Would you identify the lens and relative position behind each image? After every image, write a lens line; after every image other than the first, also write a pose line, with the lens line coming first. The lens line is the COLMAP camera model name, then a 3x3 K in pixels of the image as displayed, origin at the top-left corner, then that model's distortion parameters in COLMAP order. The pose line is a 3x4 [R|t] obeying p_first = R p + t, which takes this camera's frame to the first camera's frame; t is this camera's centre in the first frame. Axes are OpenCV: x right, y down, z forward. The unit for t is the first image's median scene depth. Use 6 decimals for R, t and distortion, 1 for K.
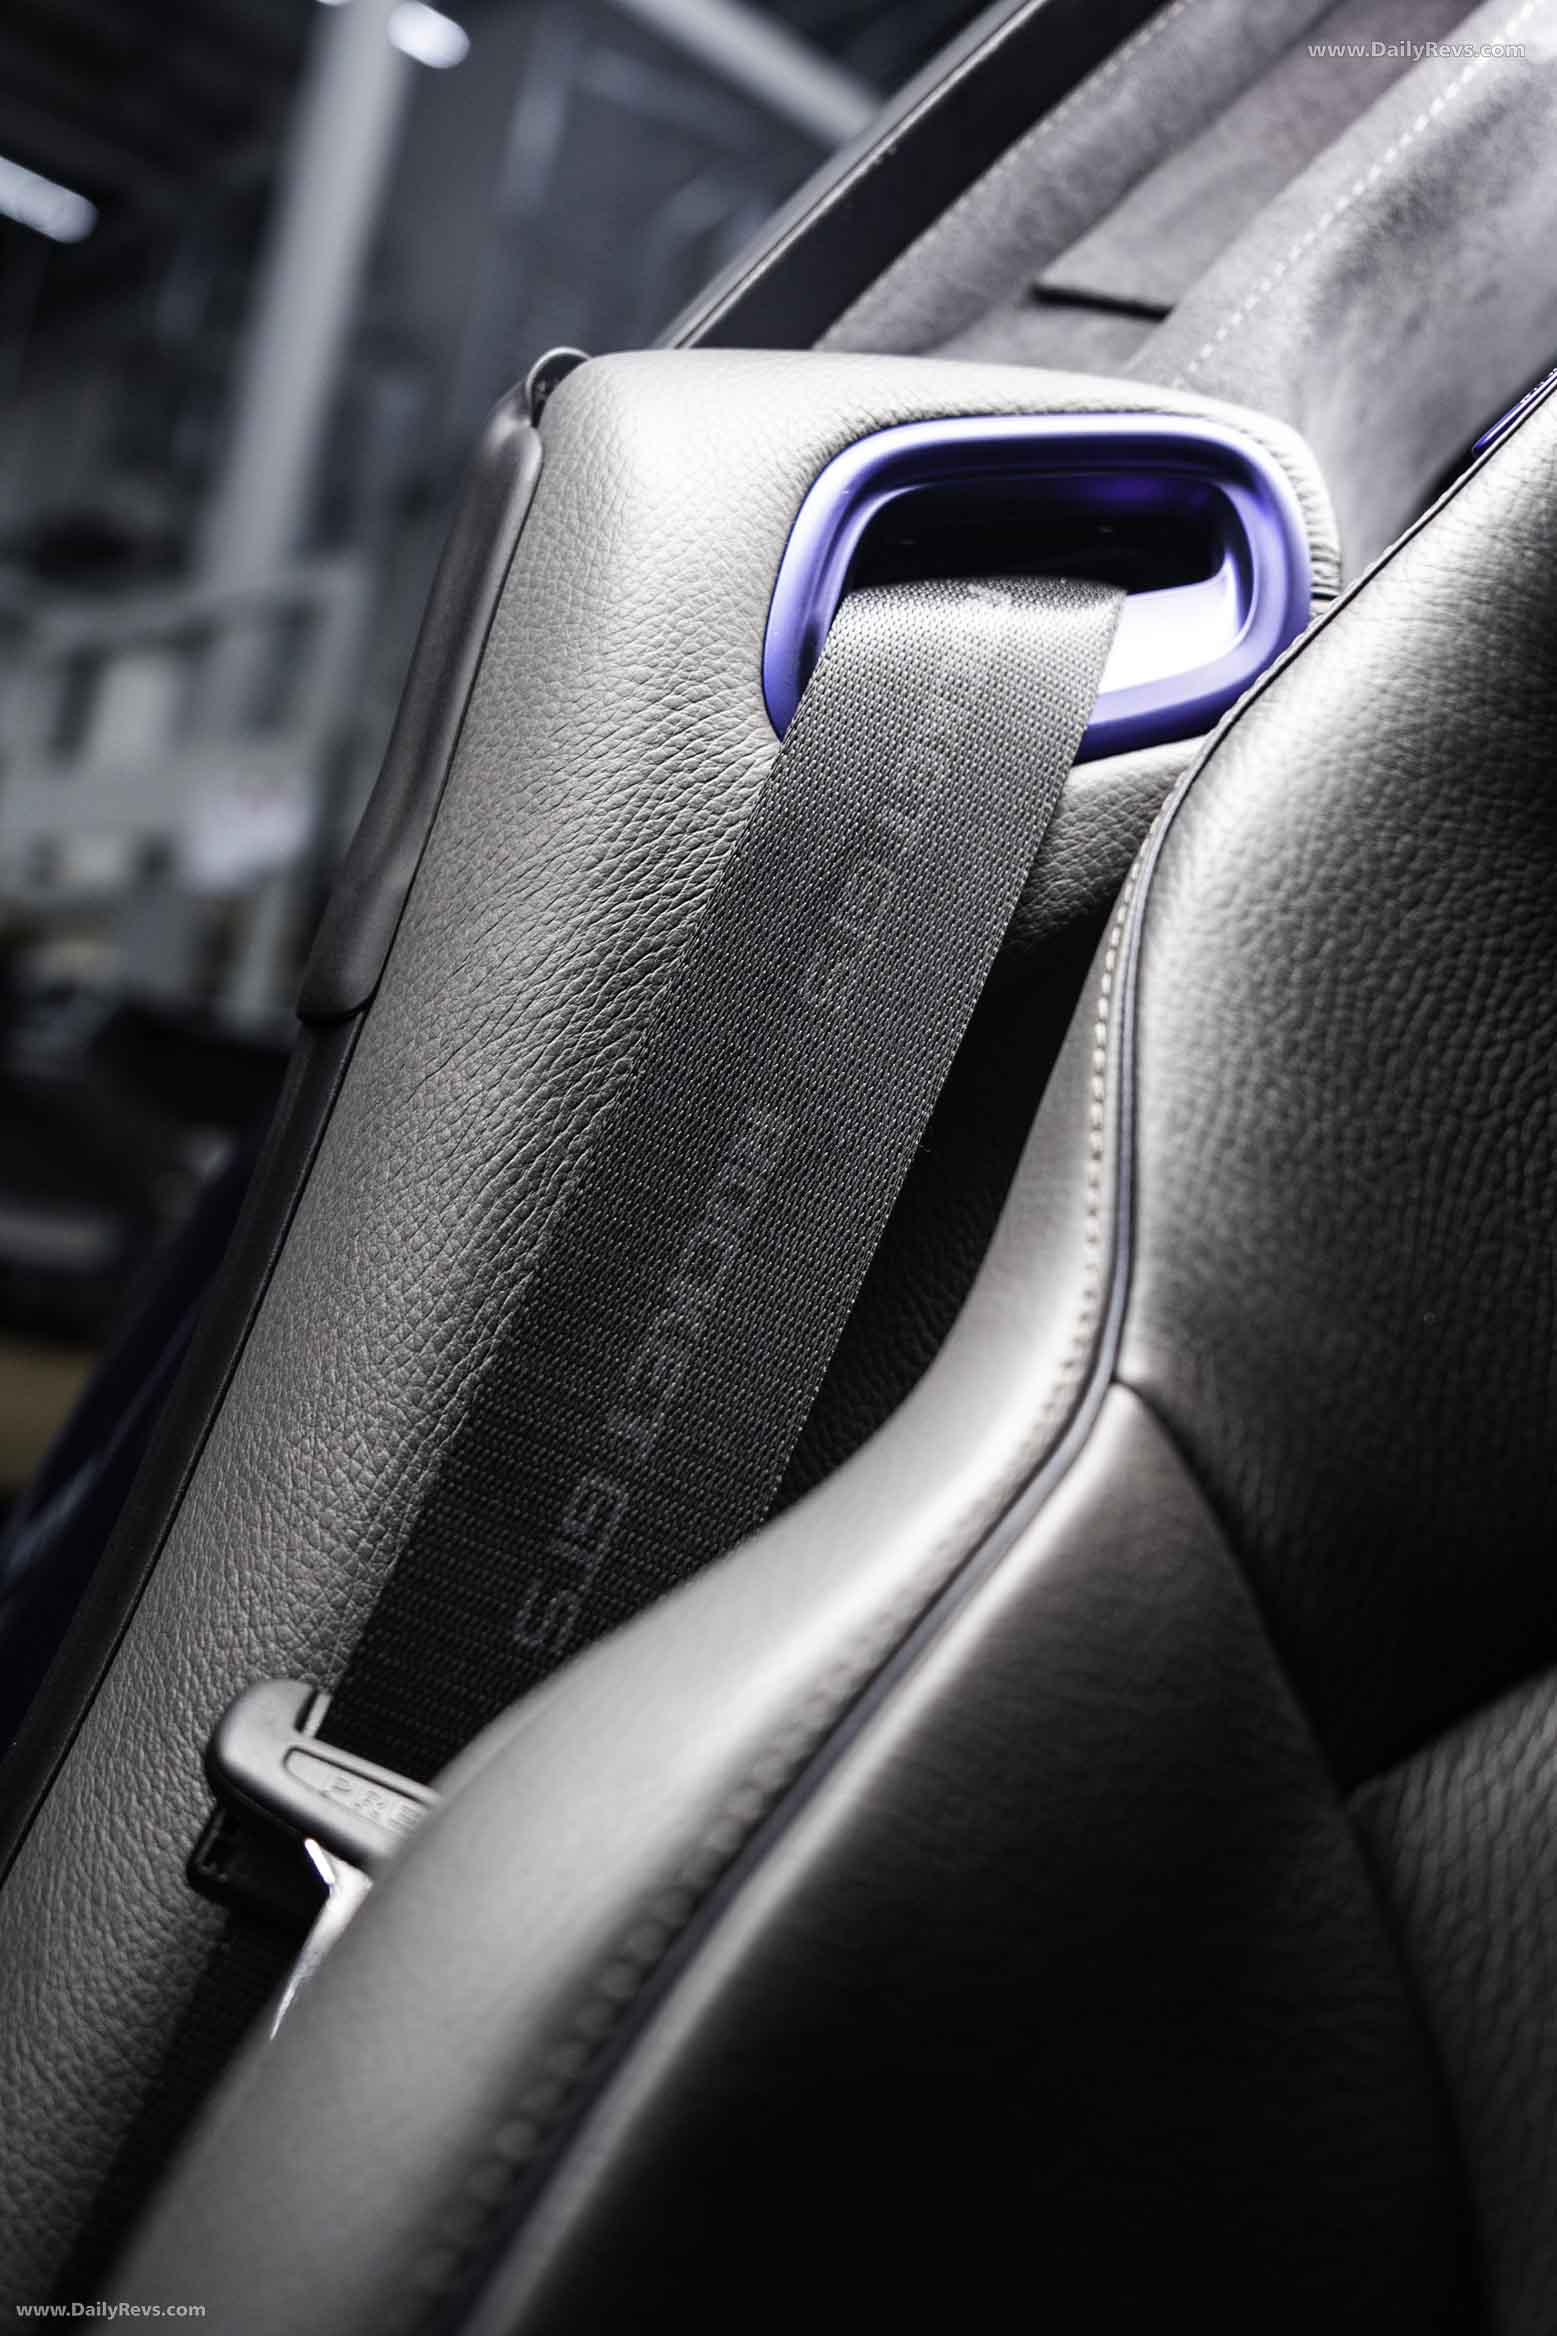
lens RADIAL K [[2477.6, 0, 775.5], [0, 2477.6, 1163.3], [0, 0, 1]] dist [-0.080612, 0.000000]
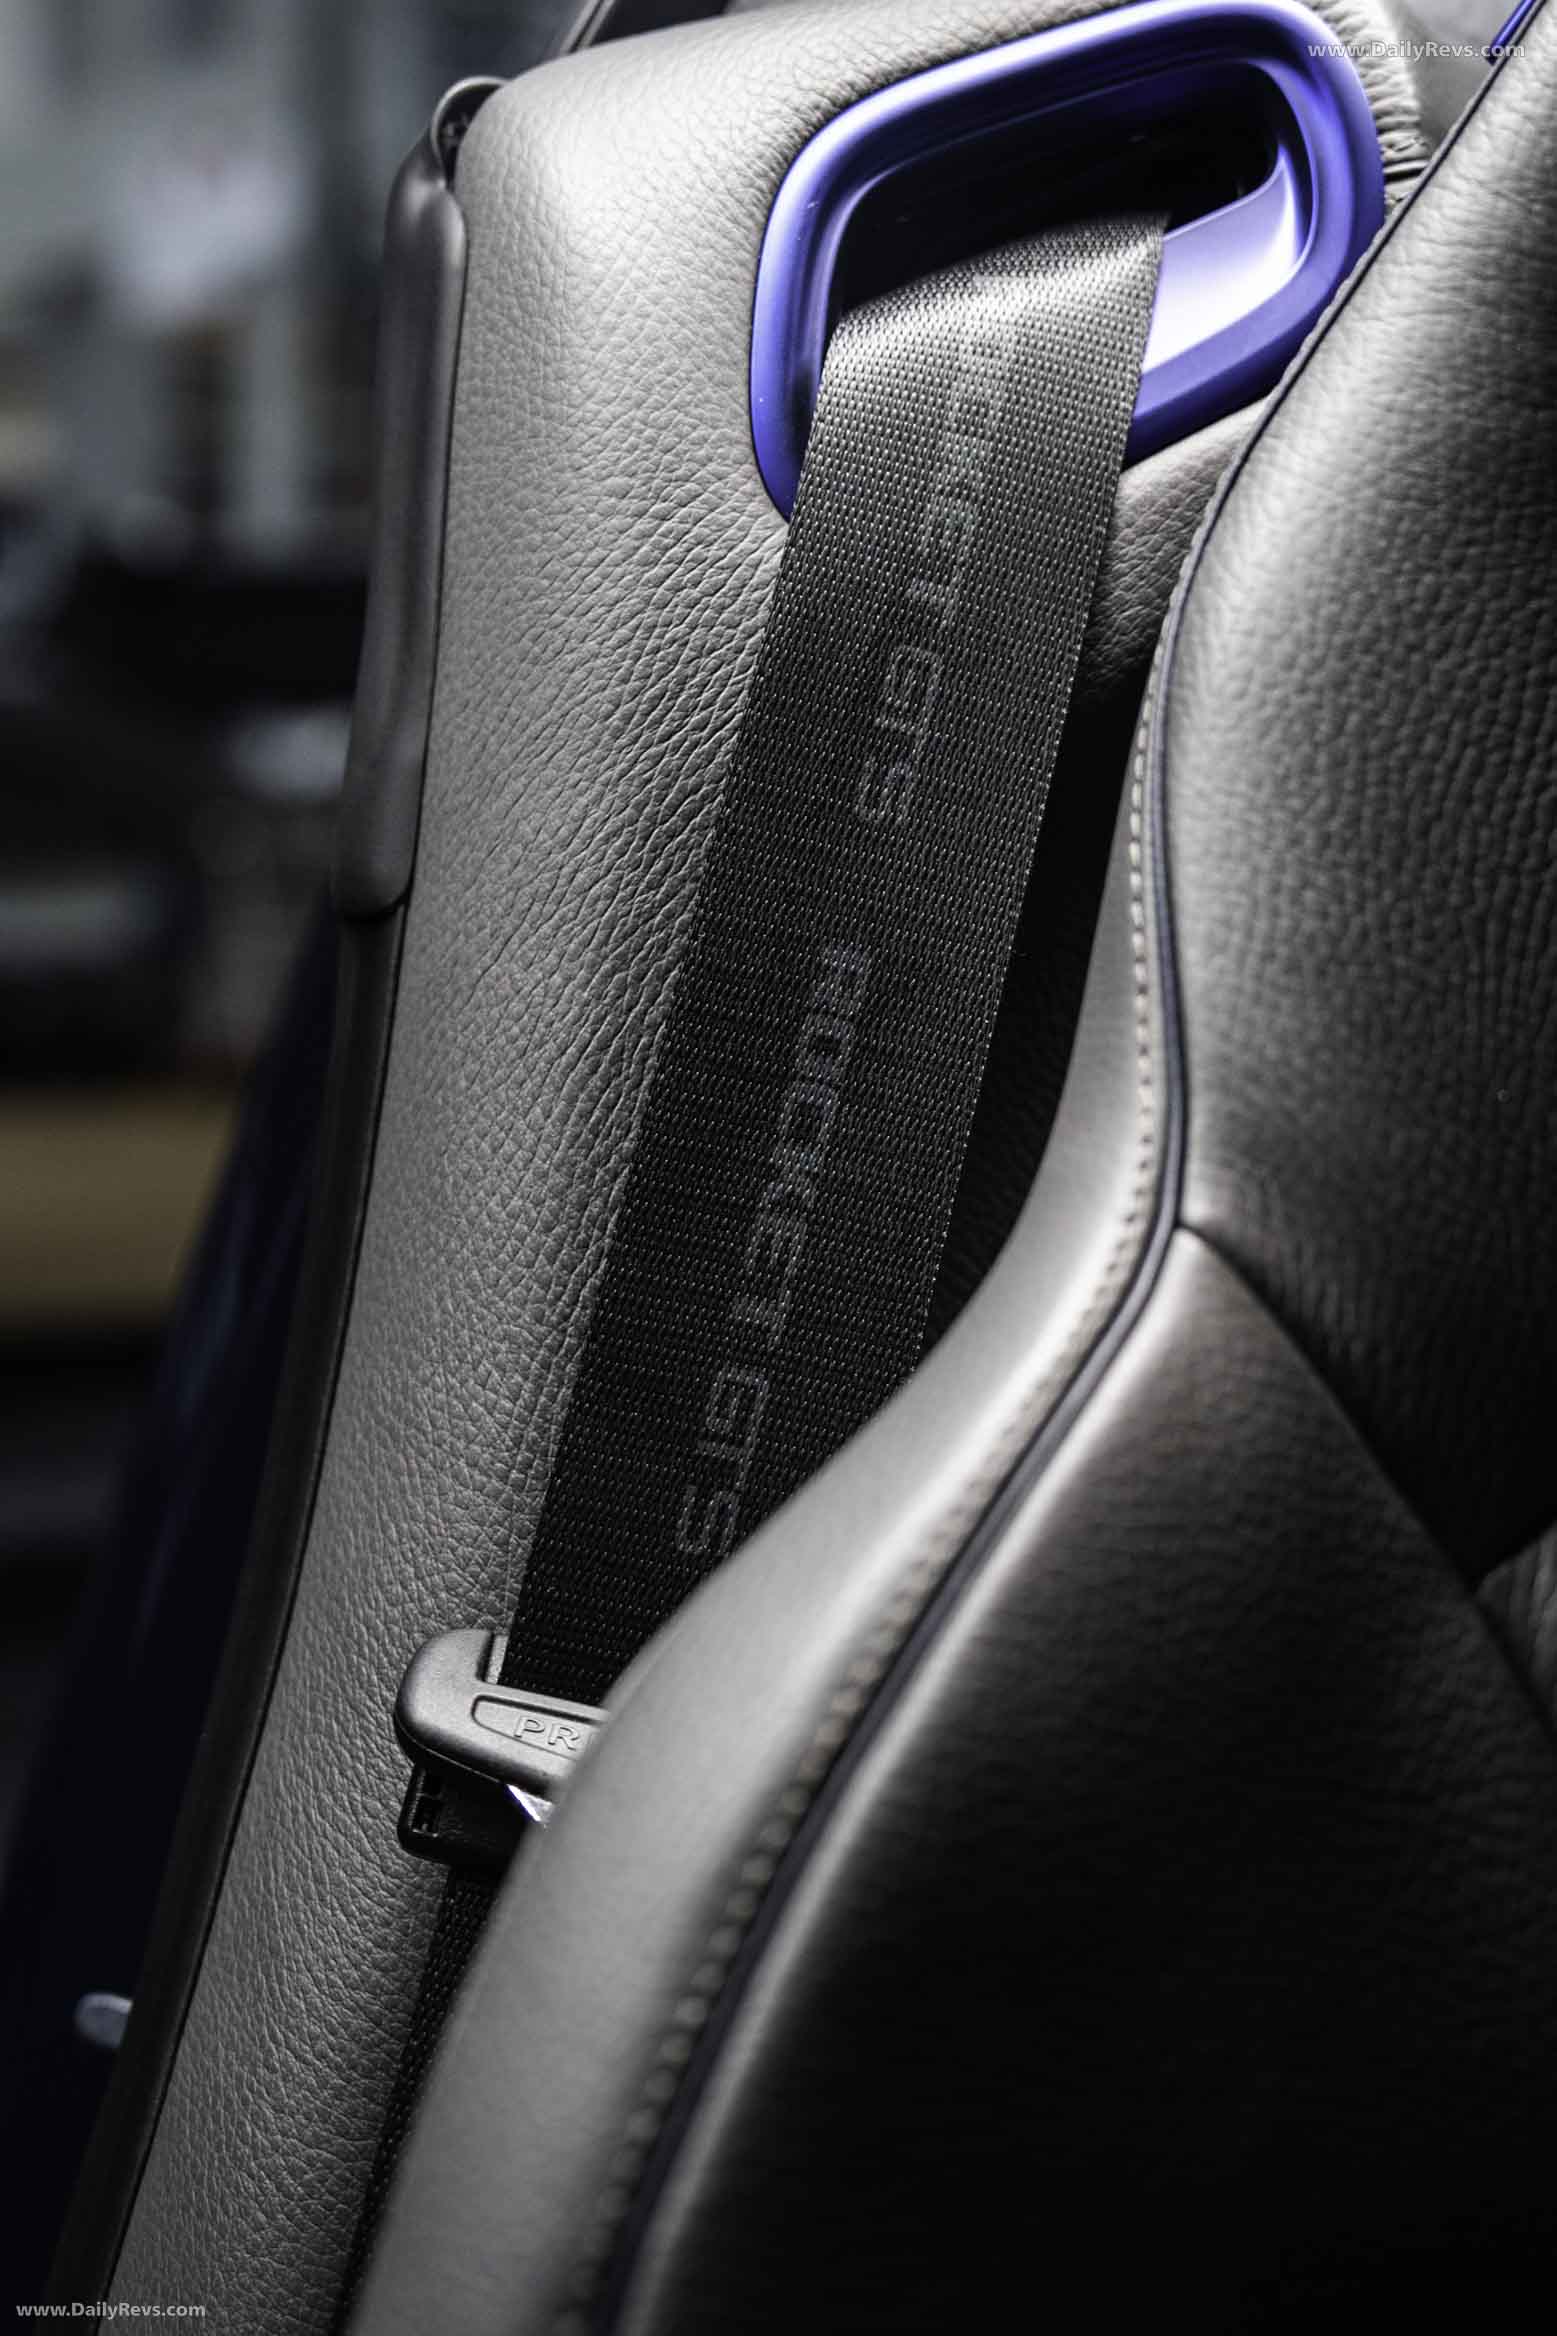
lens RADIAL K [[4028.5, 0, 764.1], [0, 4028.5, 1159.8], [0, 0, 1]] dist [0.109553, 0.000000]
pose [[0.975545, -0.179816, -0.126407, 0.149661], [0.196220, 0.971608, 0.132198, -0.154651], [0.099046, -0.153769, 0.983130, -0.521904]]
